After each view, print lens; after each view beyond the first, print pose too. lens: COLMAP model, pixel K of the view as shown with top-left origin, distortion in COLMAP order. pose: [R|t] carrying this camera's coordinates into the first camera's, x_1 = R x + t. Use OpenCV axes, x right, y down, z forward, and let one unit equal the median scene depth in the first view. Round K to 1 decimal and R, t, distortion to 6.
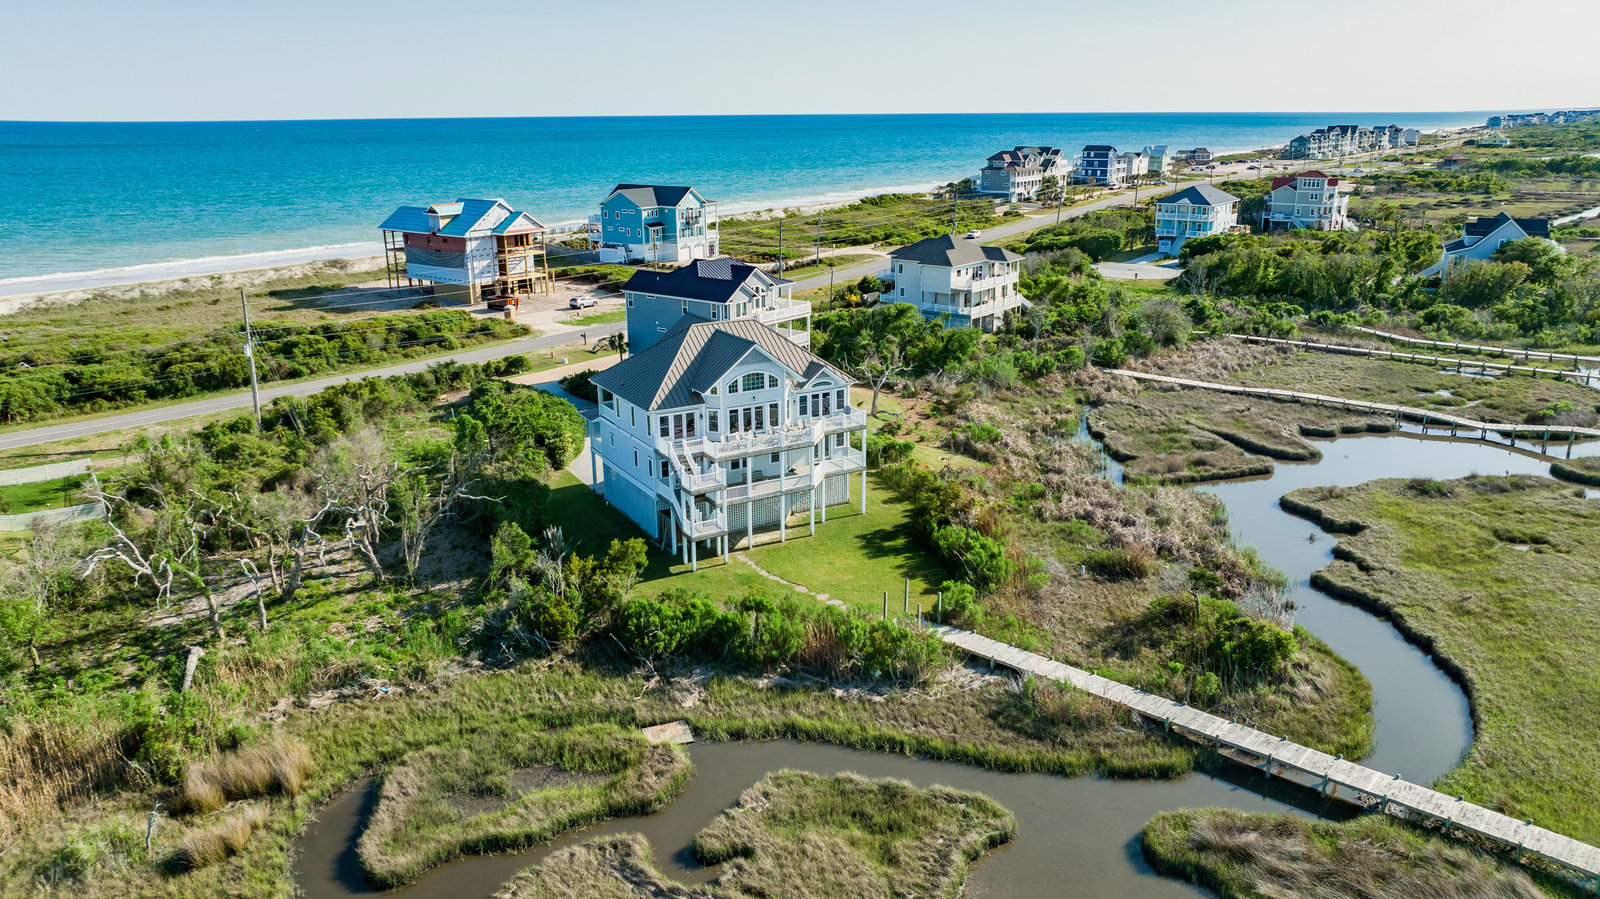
lens RADIAL K [[1126.4, 0, 800.0], [0, 1126.4, 449.5], [0, 0, 1]] dist [0.004002, -0.012594]
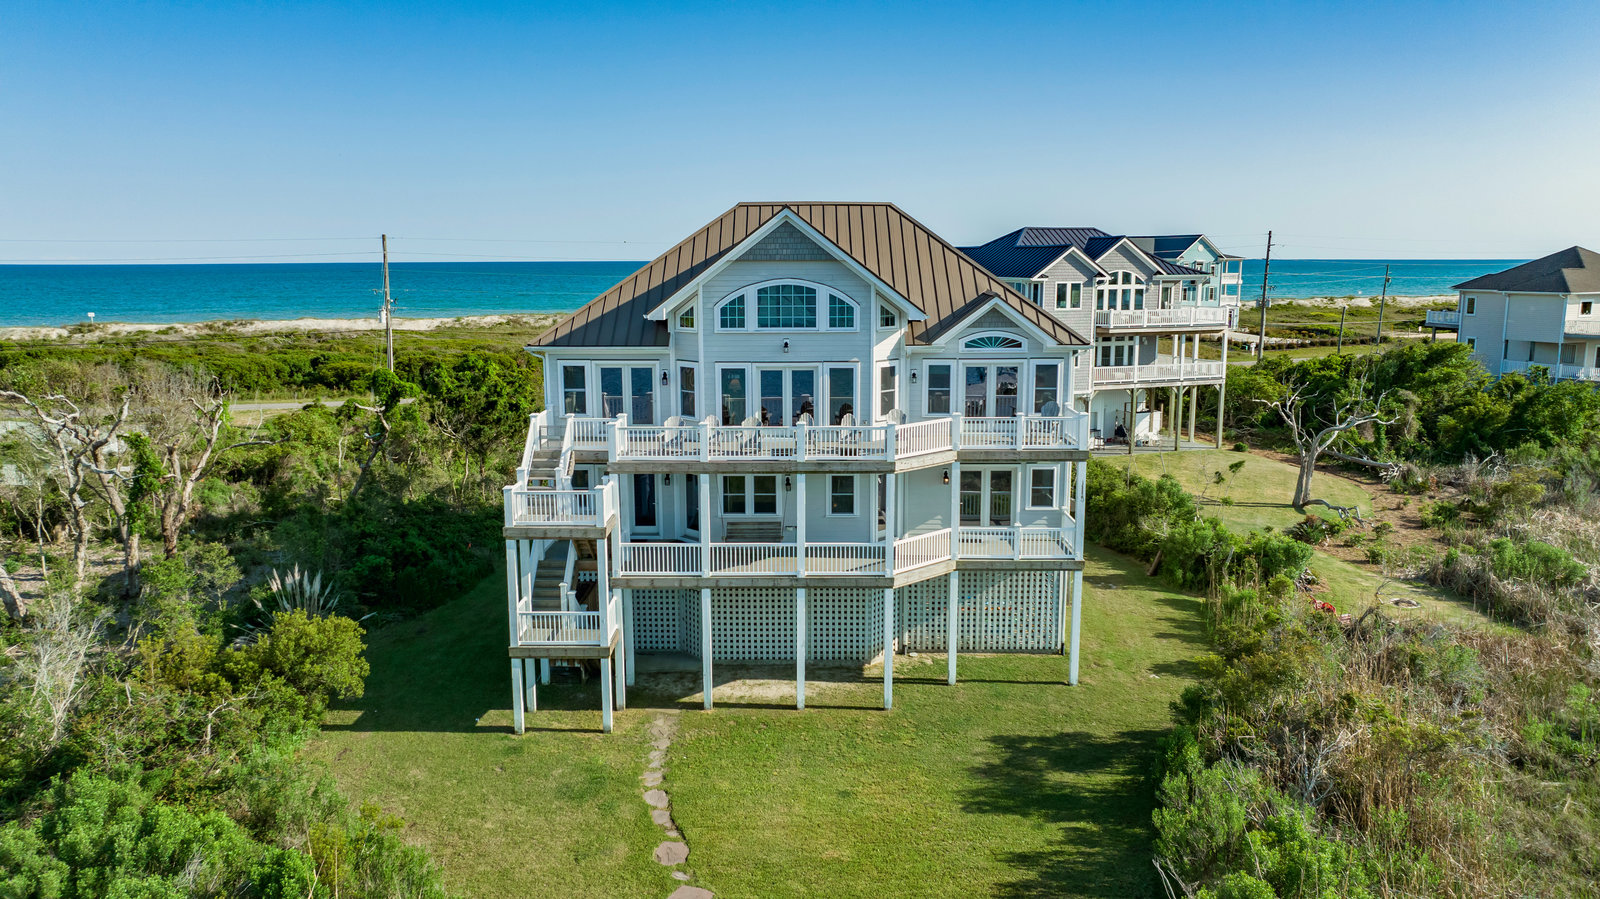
lens RADIAL K [[1126.4, 0, 800.0], [0, 1126.4, 449.5], [0, 0, 1]] dist [0.004002, -0.012594]
pose [[0.859018, 0.090467, -0.503889, 0.158954], [-0.150750, 0.985322, -0.080092, 0.021820], [0.489247, 0.144762, 0.860047, 0.588168]]
